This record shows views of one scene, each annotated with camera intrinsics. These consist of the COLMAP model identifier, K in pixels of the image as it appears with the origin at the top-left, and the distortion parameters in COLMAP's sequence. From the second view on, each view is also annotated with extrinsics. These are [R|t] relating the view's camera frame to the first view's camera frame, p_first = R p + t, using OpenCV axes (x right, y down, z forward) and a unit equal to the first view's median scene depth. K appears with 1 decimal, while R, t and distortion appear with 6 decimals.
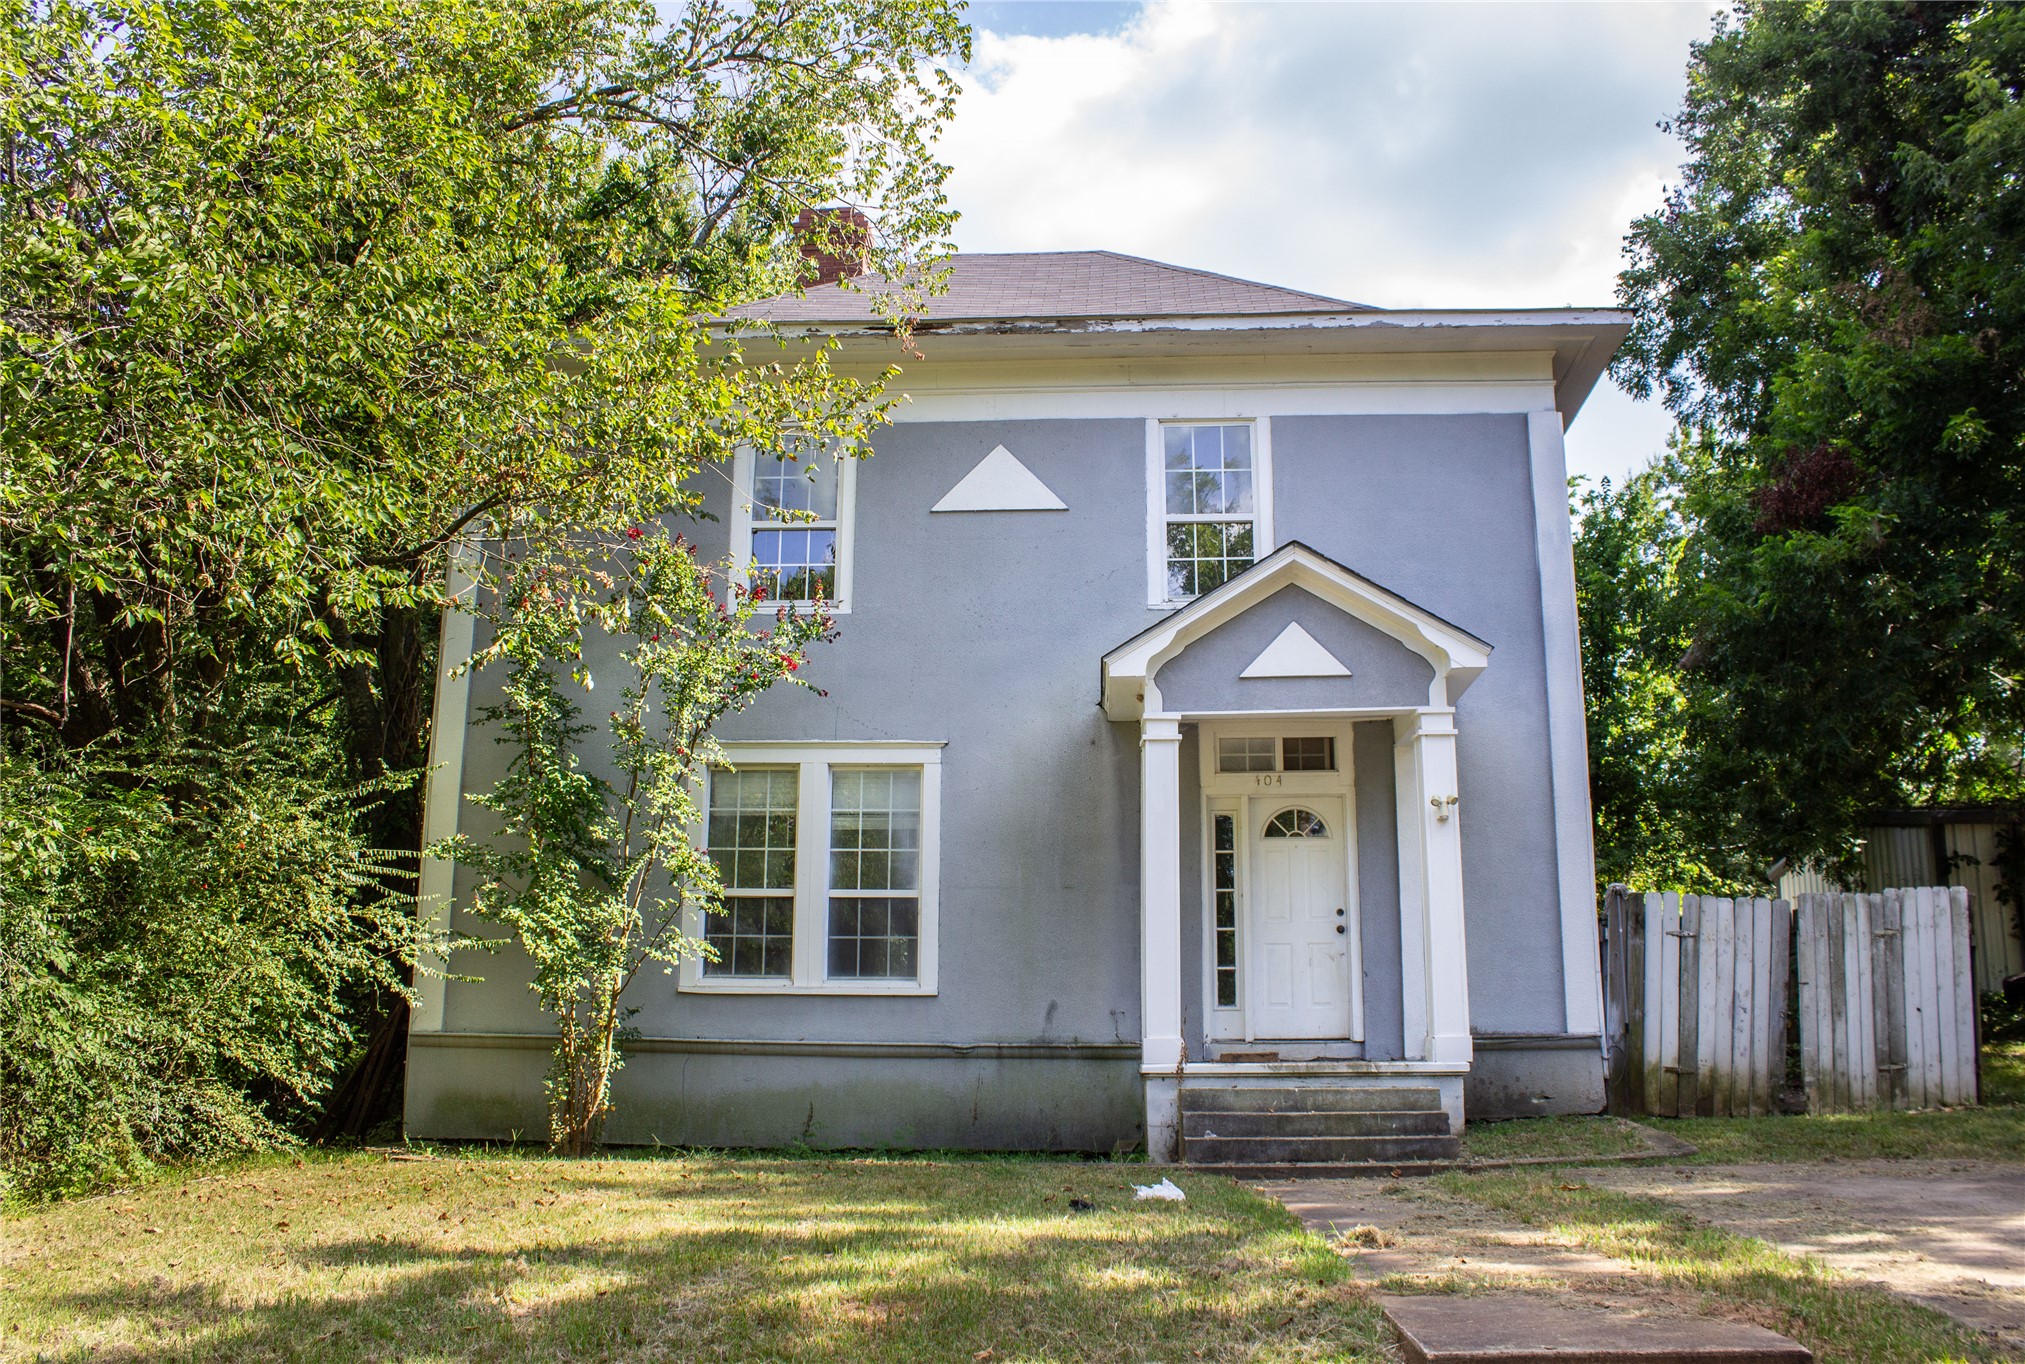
lens RADIAL K [[1723.0, 0, 1012.5], [0, 1723.0, 682.0], [0, 0, 1]] dist [-0.142430, 0.121757]
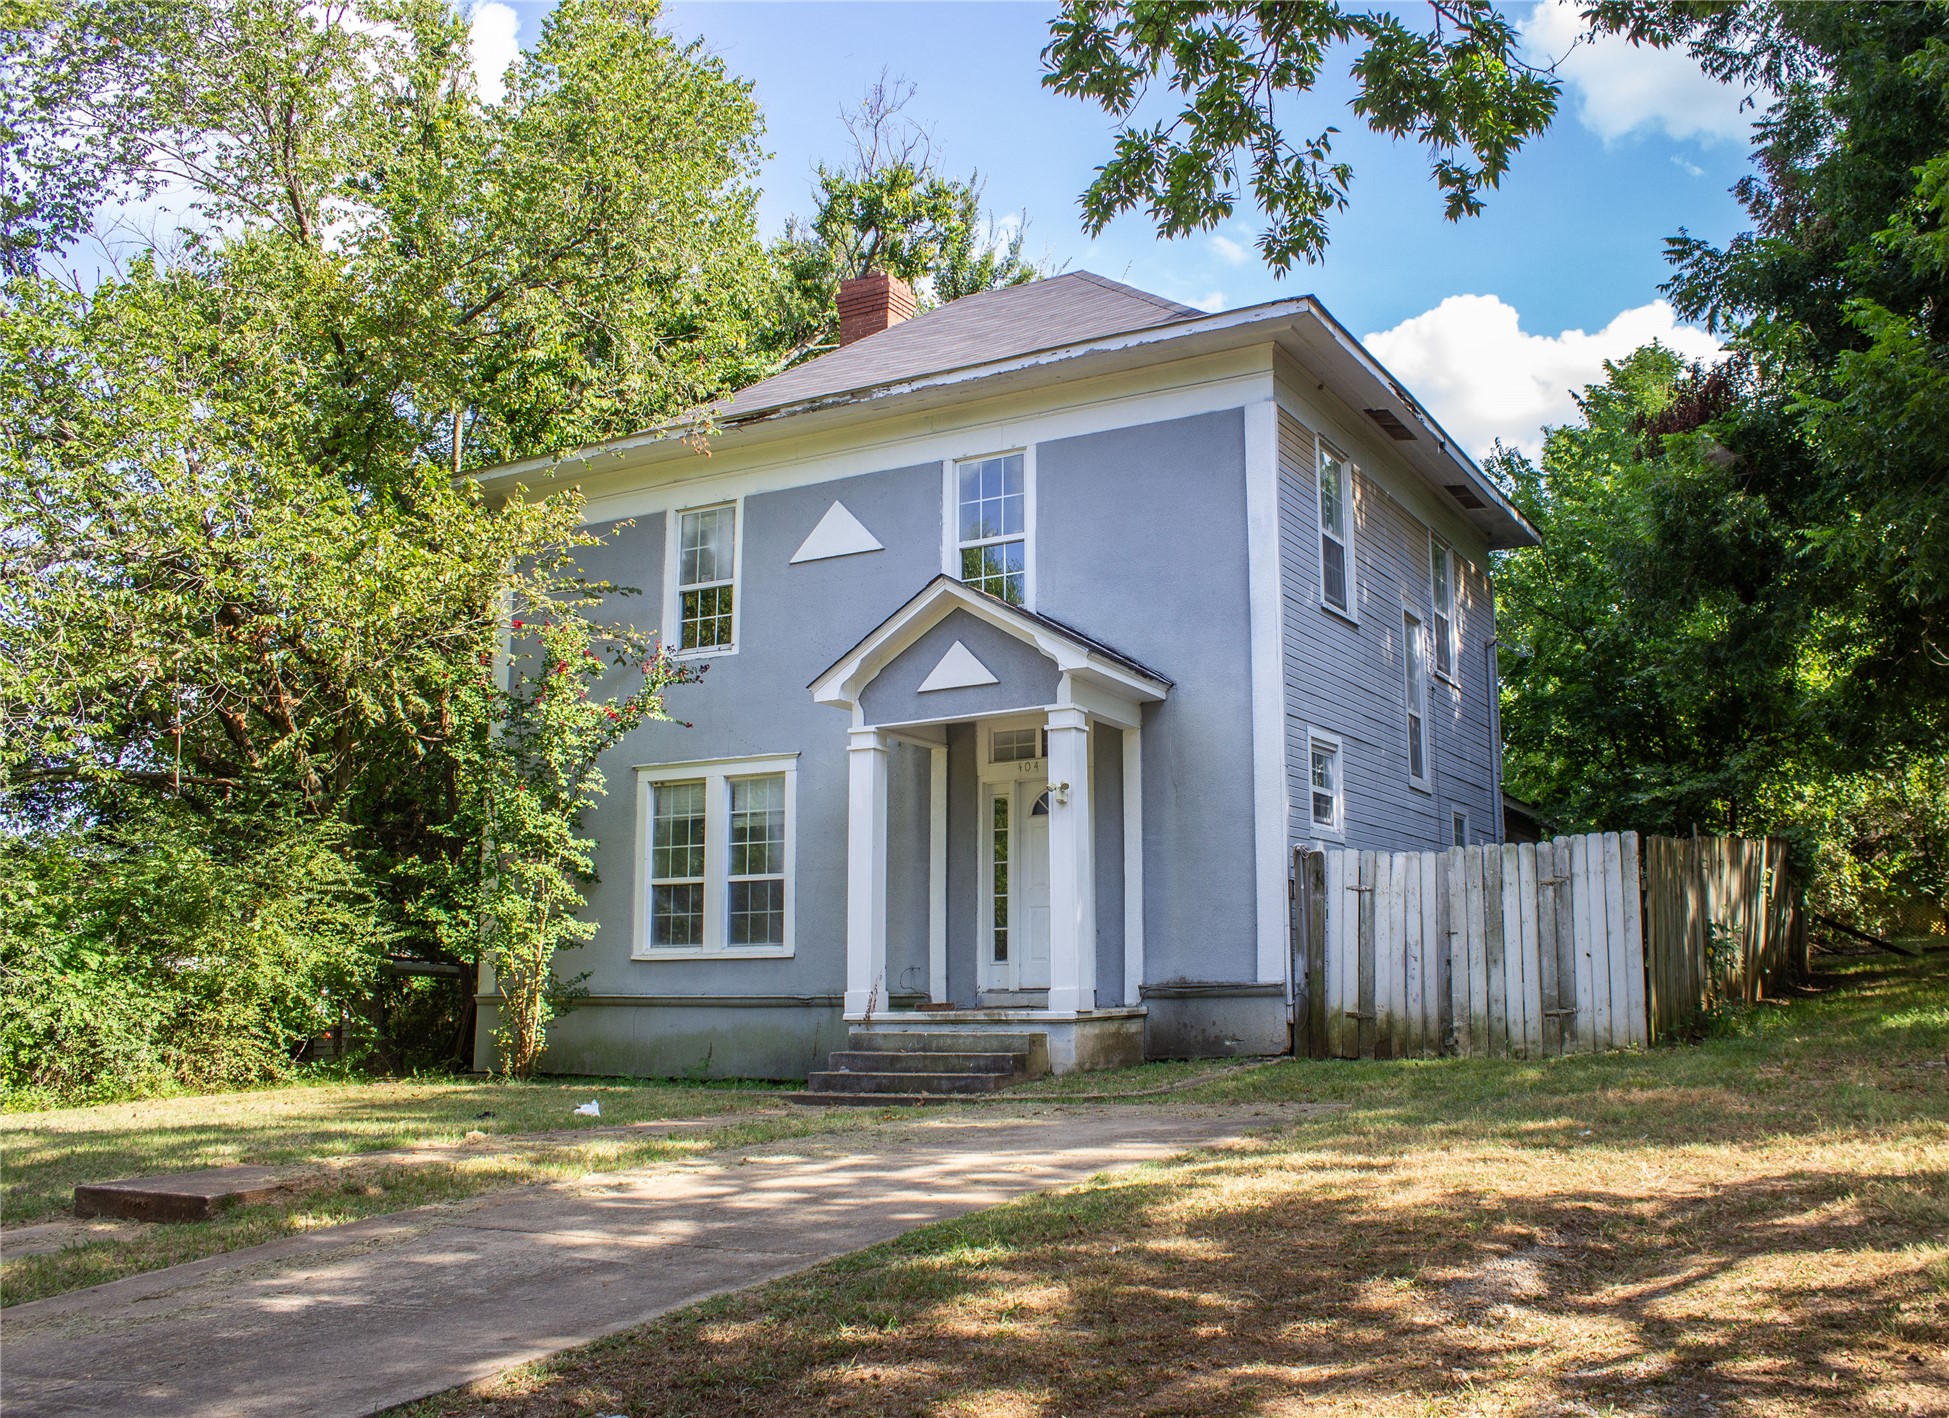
lens RADIAL K [[1793.3, 0, 1042.7], [0, 1793.3, 699.7], [0, 0, 1]] dist [-0.104007, 0.000084]
pose [[0.905075, -0.085327, -0.416604, 0.688255], [0.109938, 0.993308, 0.035396, -0.030517], [0.410796, -0.077836, 0.908399, -0.096347]]
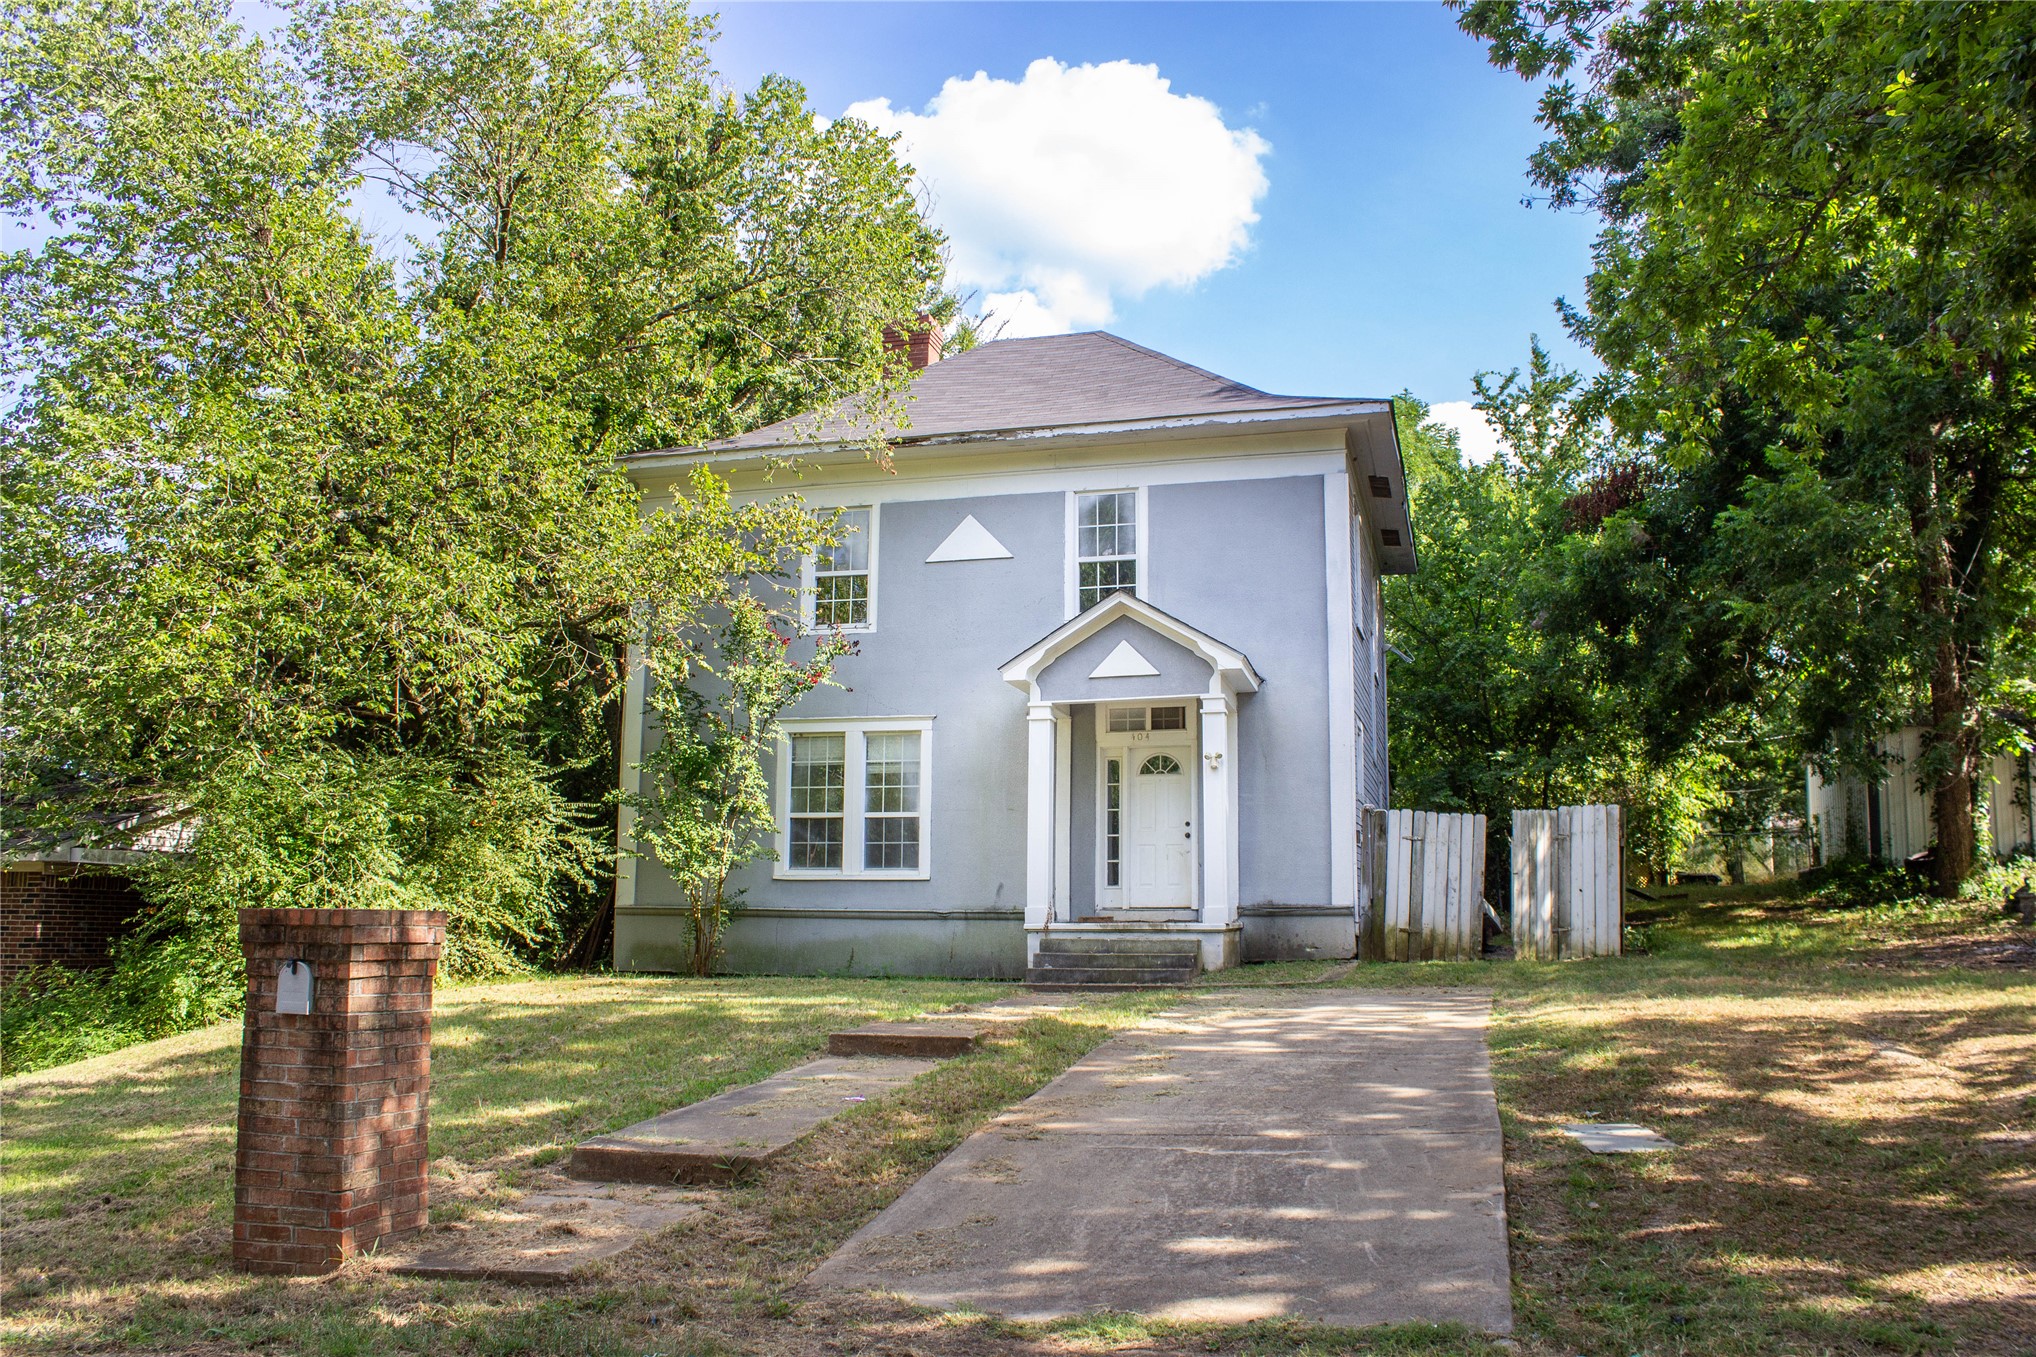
lens RADIAL K [[1691.6, 0, 1018.0], [0, 1691.6, 678.5], [0, 0, 1]] dist [-0.097867, 0.010072]
pose [[0.978570, -0.029846, -0.203741, 0.358874], [0.045200, 0.996443, 0.071128, -0.107373], [0.200894, -0.078812, 0.976438, -0.480435]]
